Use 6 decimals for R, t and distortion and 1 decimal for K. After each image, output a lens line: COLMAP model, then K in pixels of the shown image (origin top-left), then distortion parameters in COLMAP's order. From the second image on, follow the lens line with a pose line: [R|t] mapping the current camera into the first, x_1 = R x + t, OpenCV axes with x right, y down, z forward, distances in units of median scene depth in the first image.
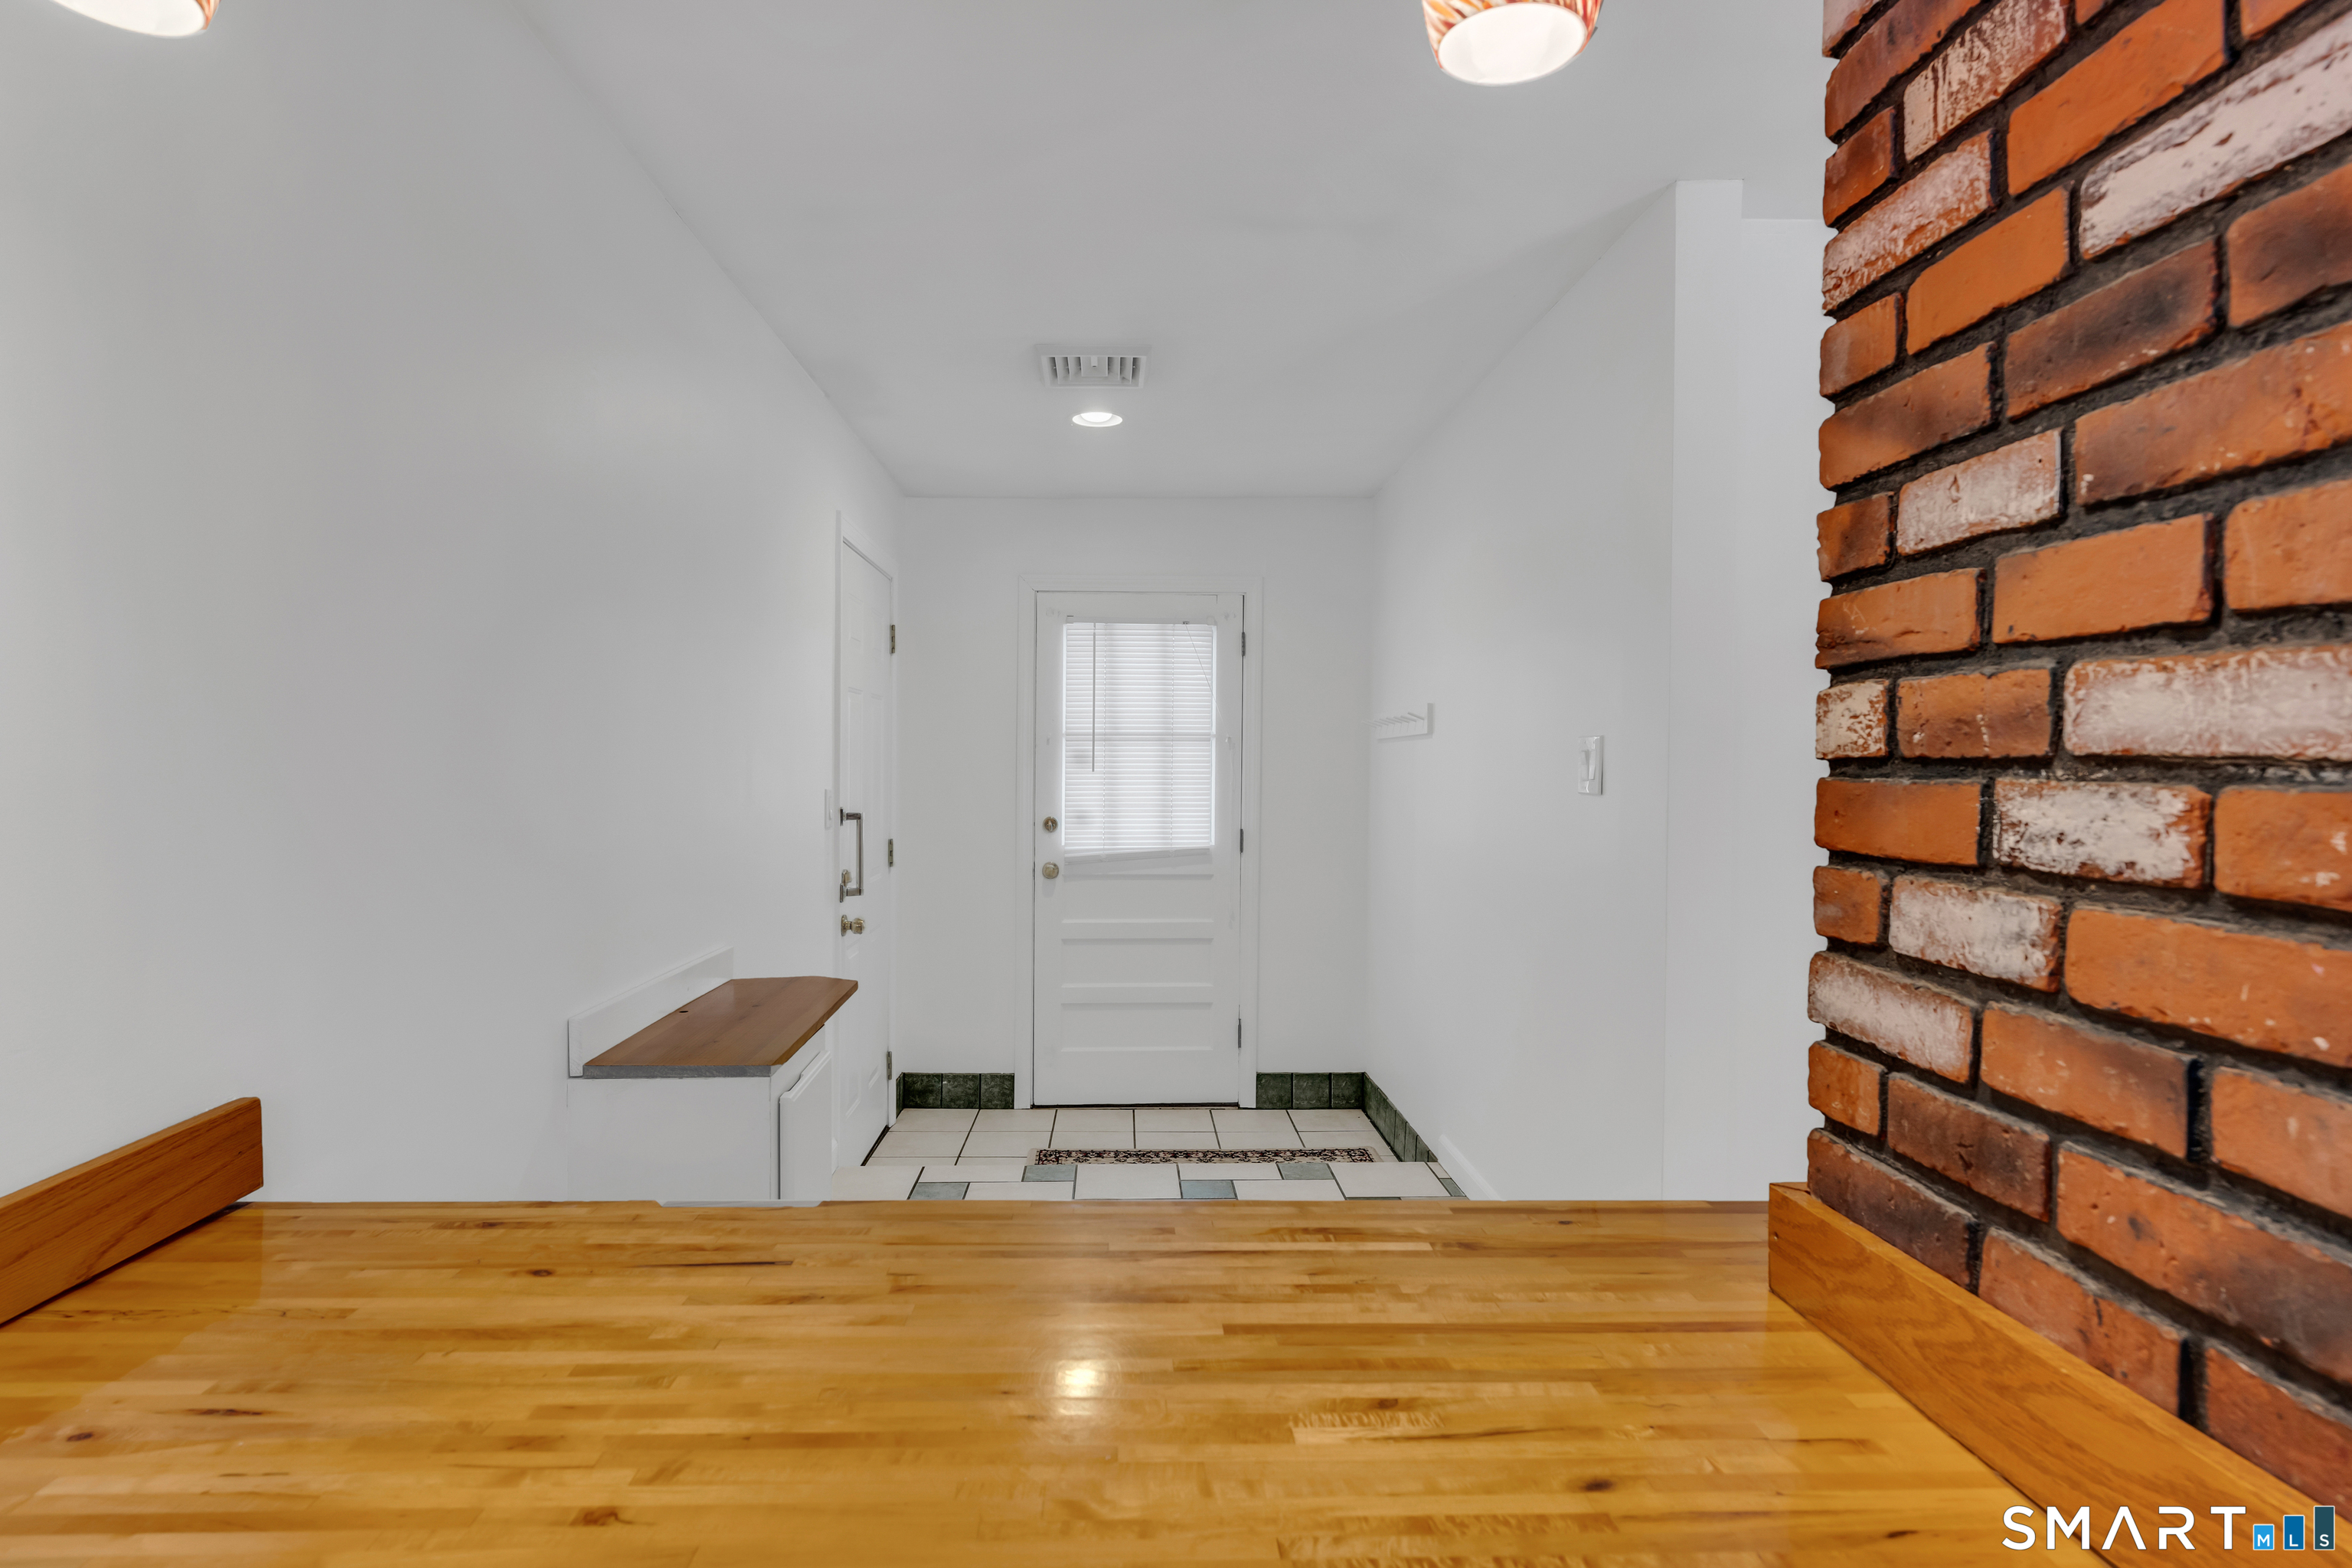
lens RADIAL K [[1160.6, 0, 1176.0], [0, 1160.6, 784.0], [0, 0, 1]] dist [-0.001113, -0.000116]
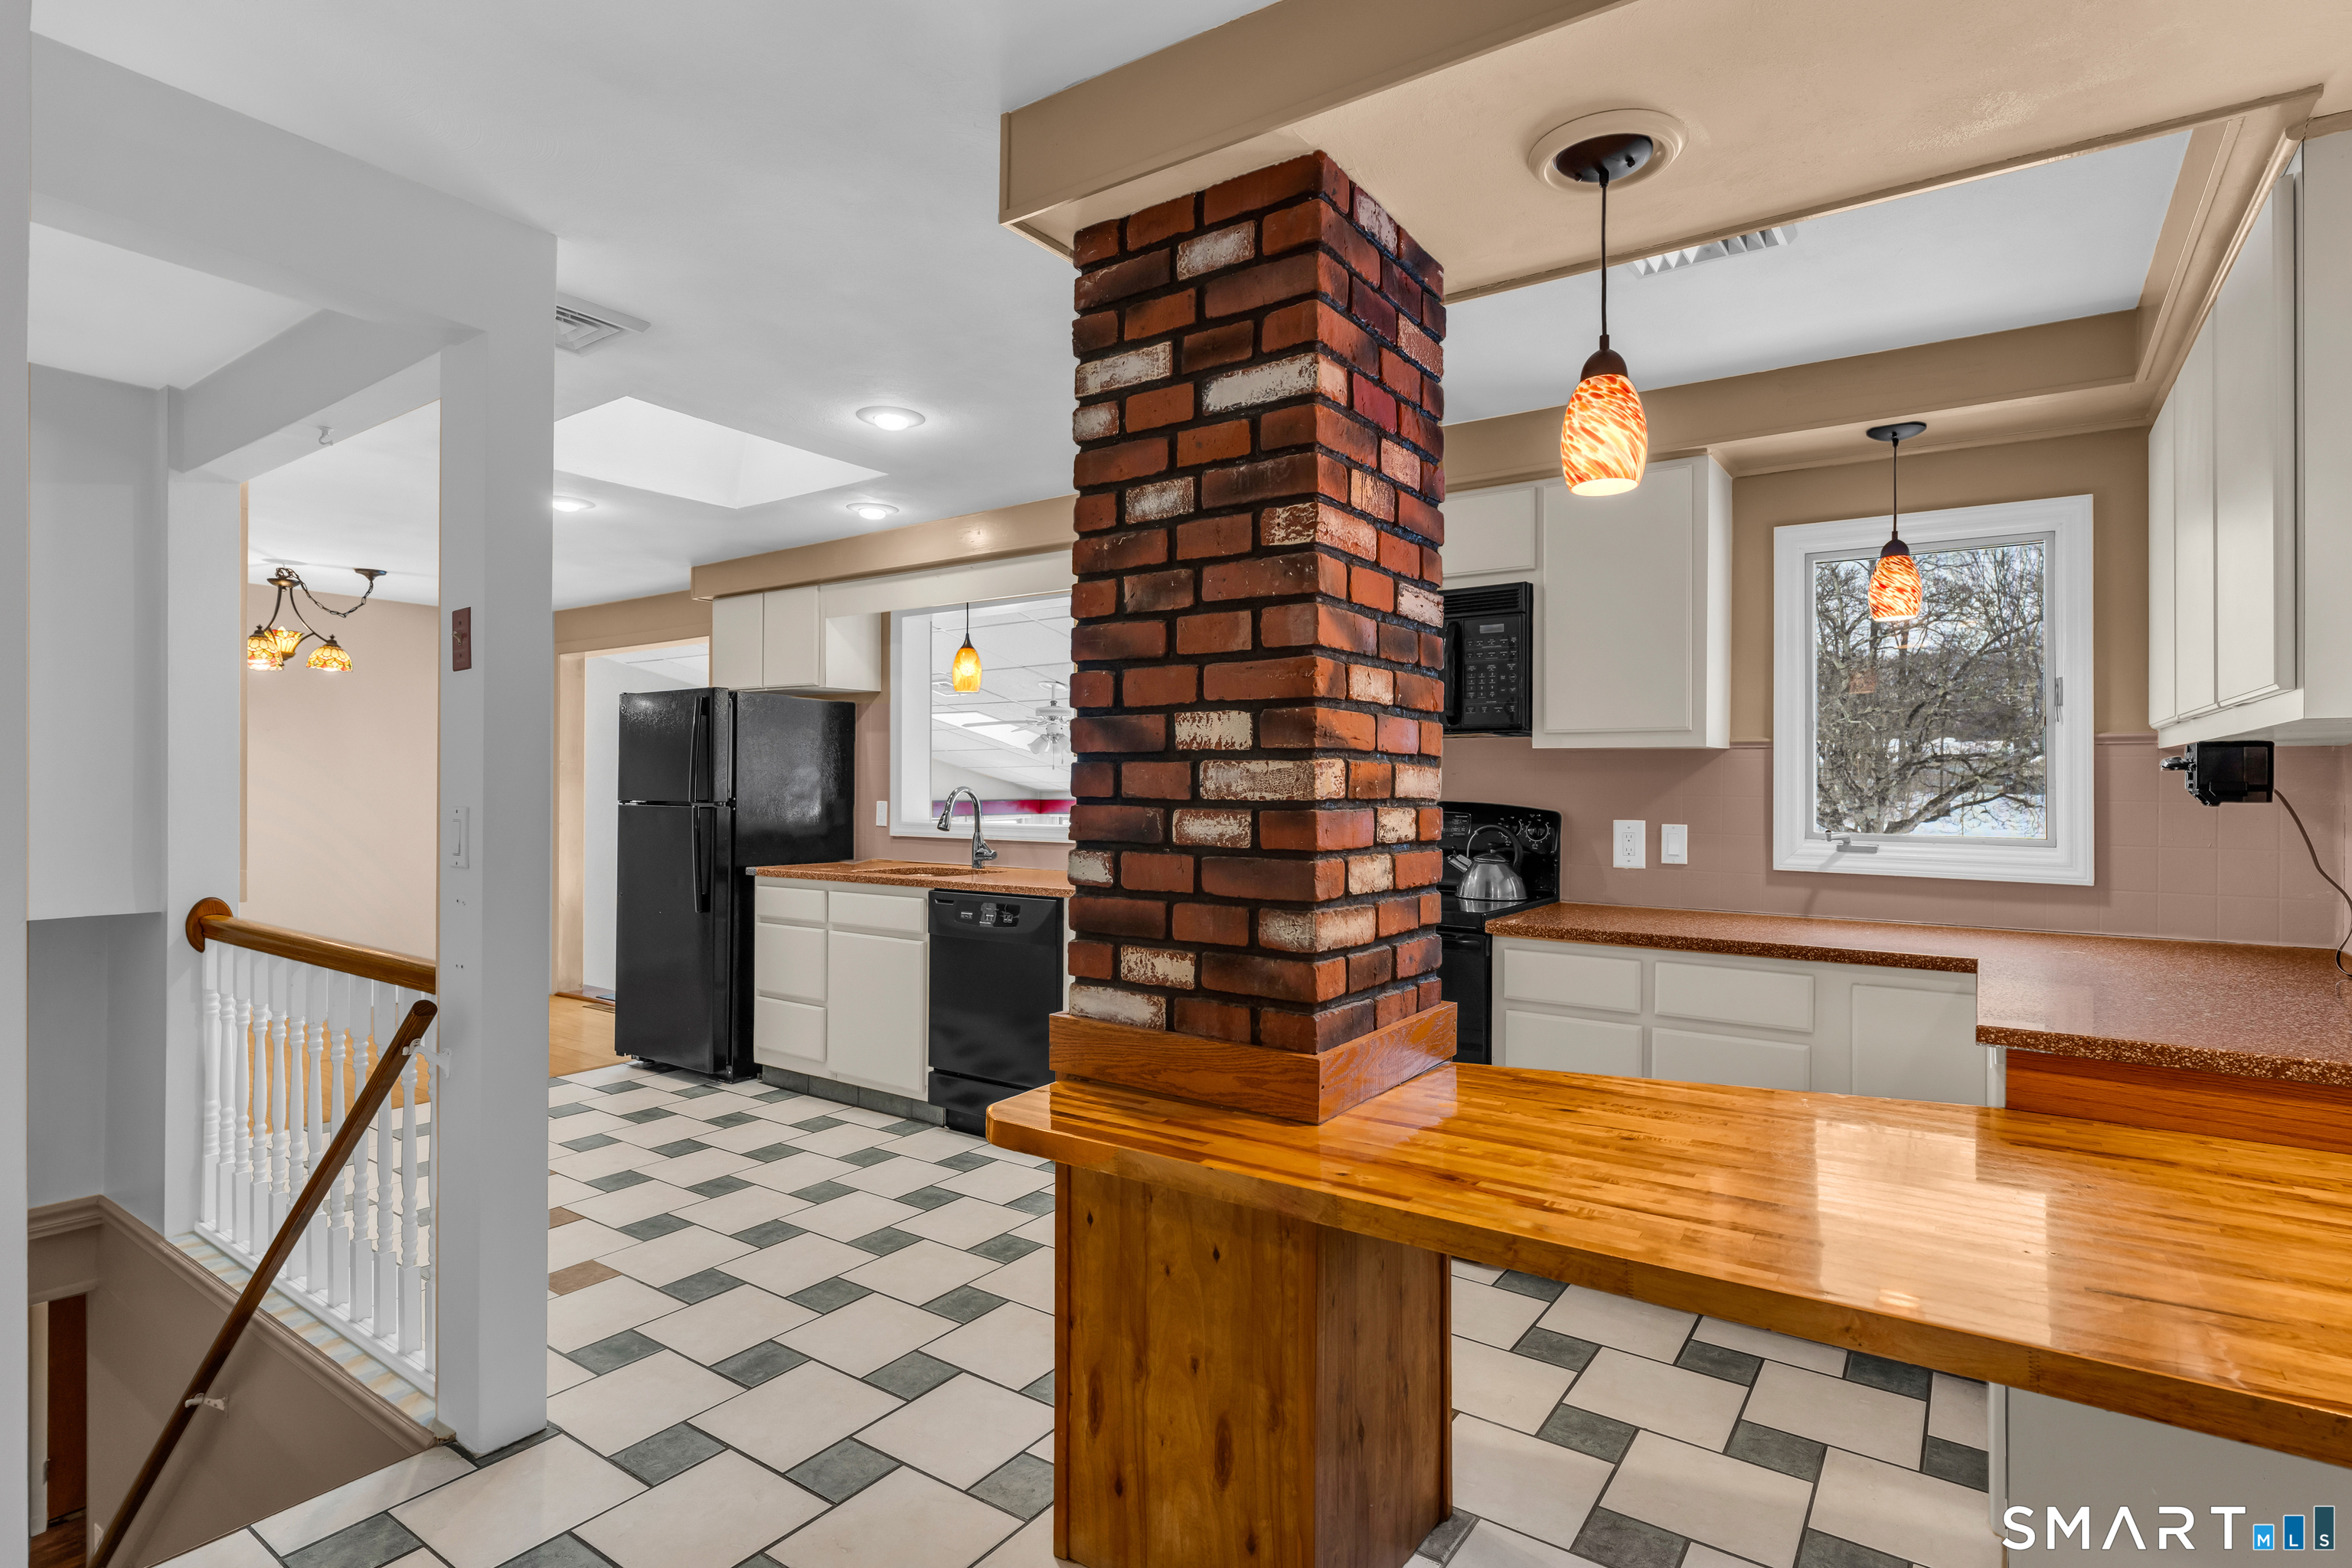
lens RADIAL K [[1160.6, 0, 1176.0], [0, 1160.6, 784.0], [0, 0, 1]] dist [-0.001113, -0.000116]
pose [[-0.787388, -0.012136, 0.616339, -0.432616], [-0.002902, 0.999868, 0.015981, -0.090530], [-0.616451, 0.010794, -0.787319, 3.142887]]
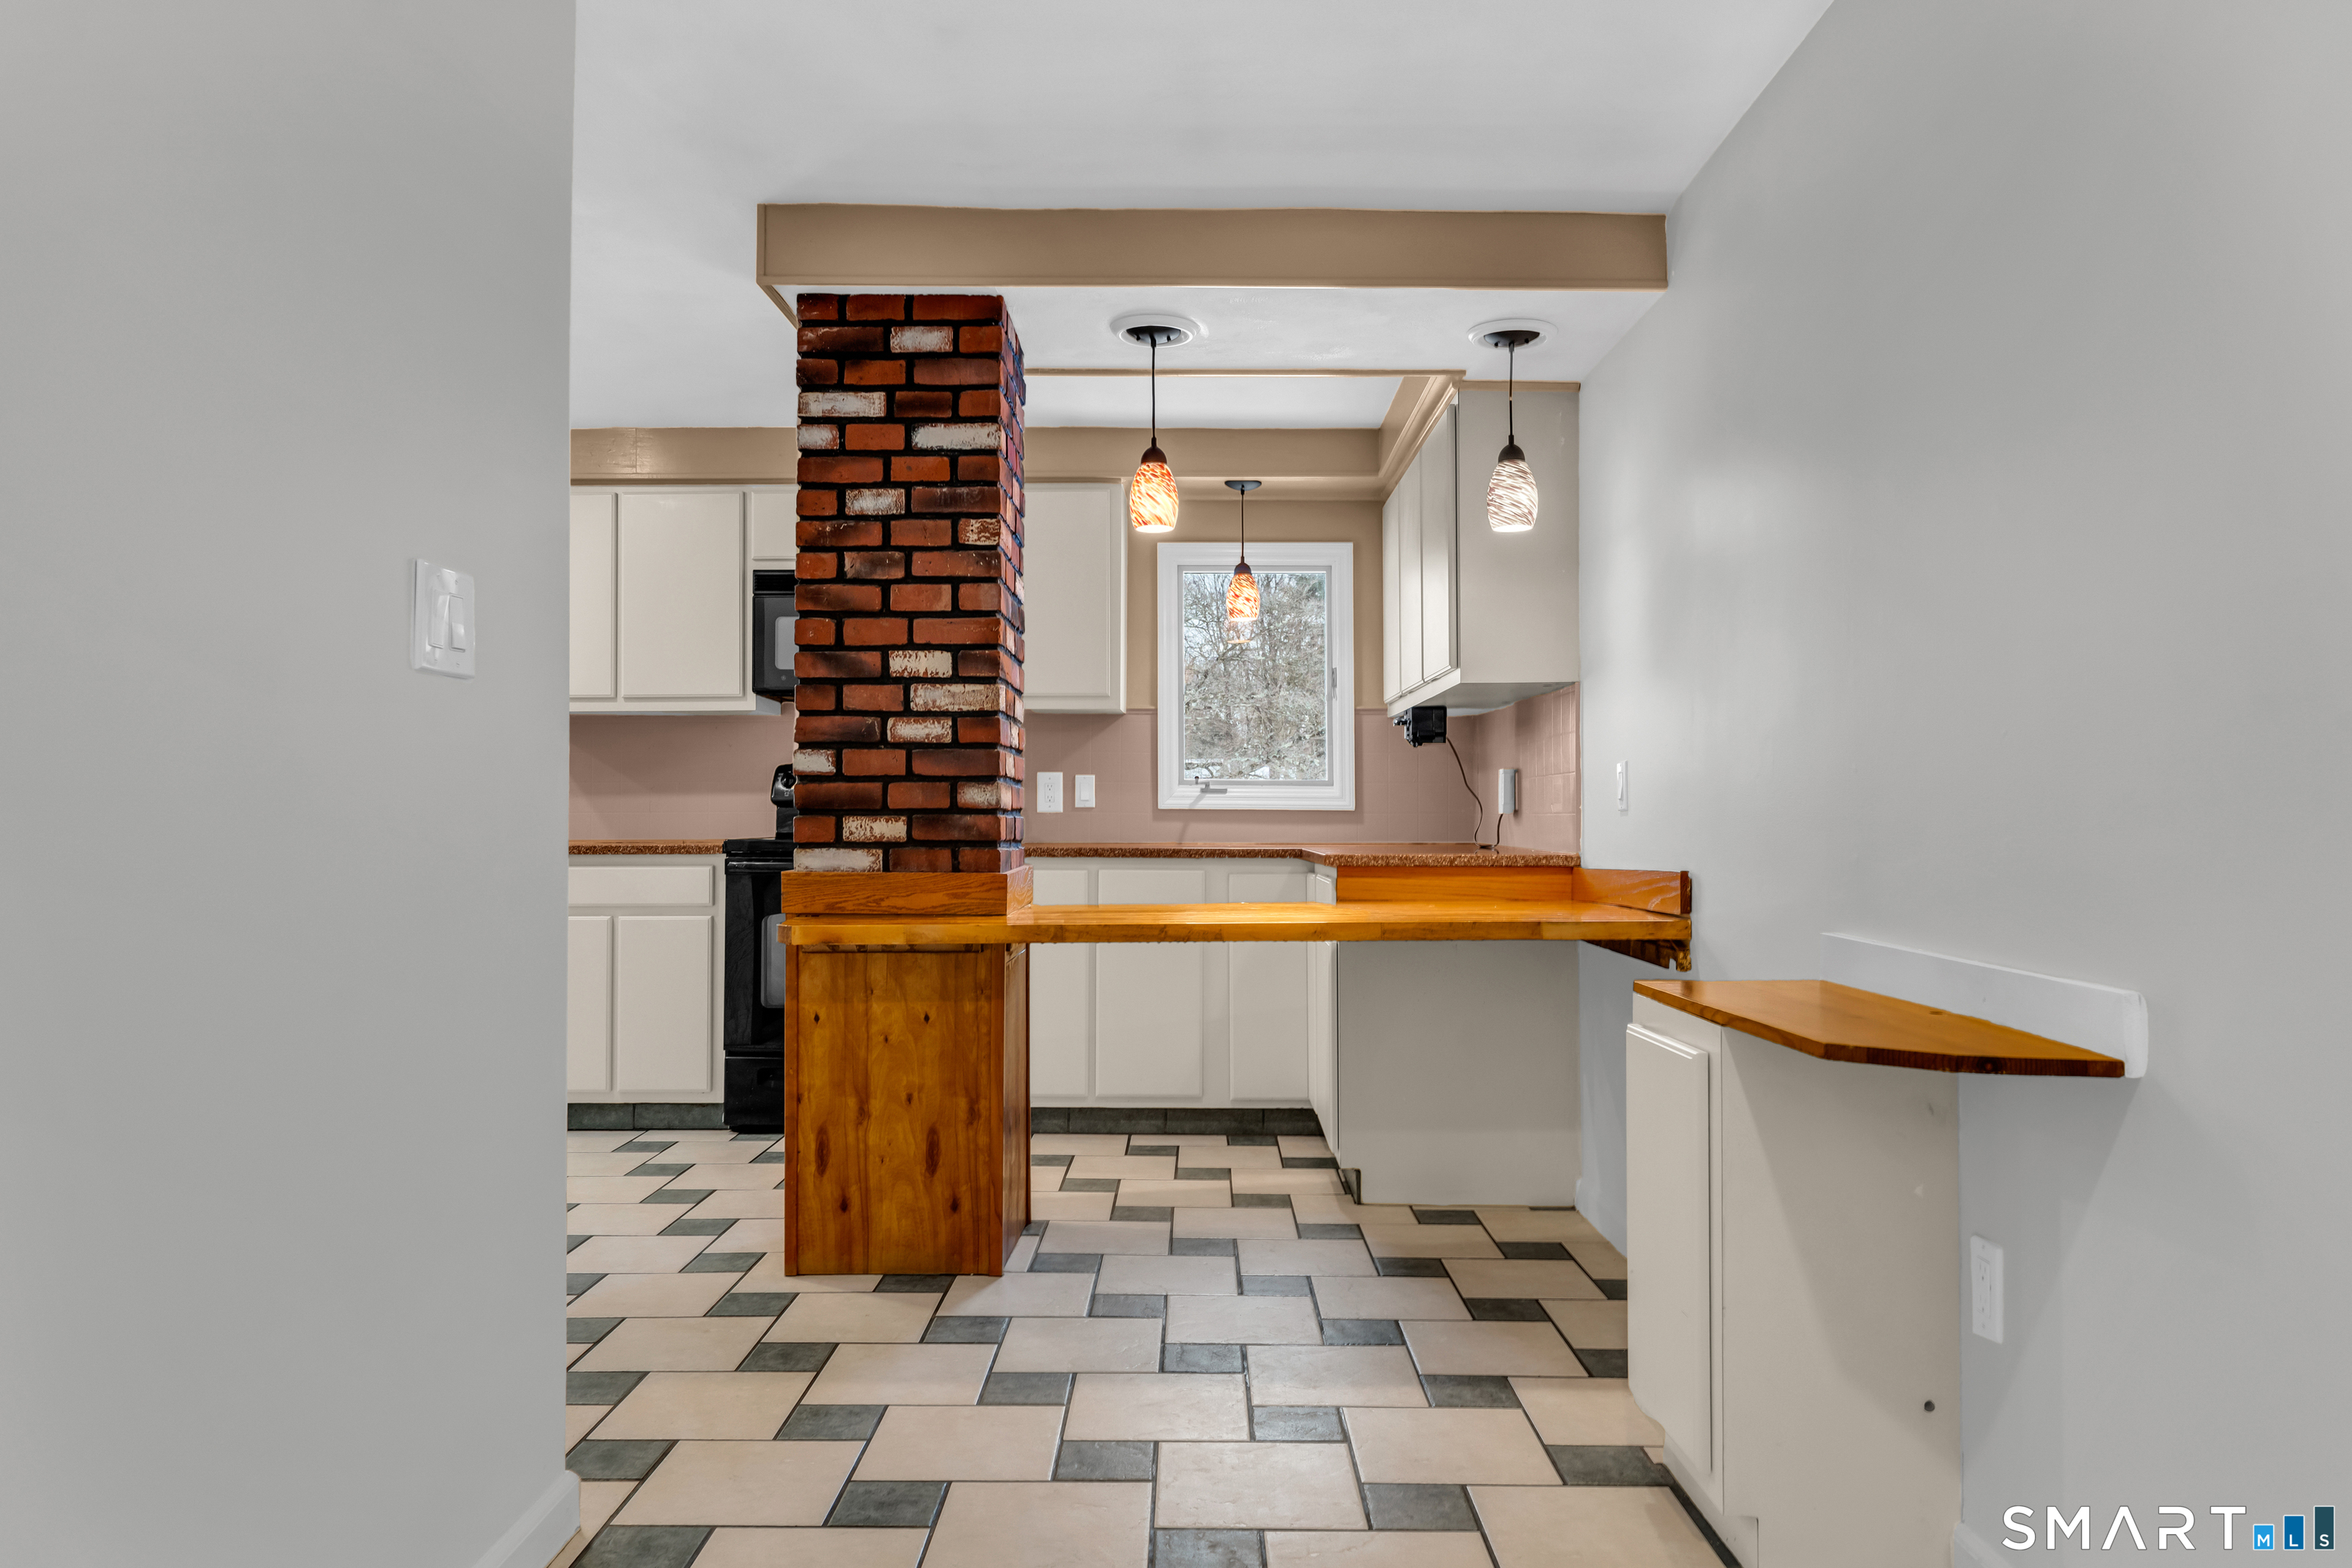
lens RADIAL K [[1515.2, 0, 1173.3], [0, 1515.2, 782.7], [0, 0, 1]] dist [0.003618, -0.000659]
pose [[-0.997096, -0.007315, 0.075808, -0.111792], [-0.007592, 0.999965, -0.003376, 0.226151], [-0.075780, -0.003941, -0.997117, 5.897407]]
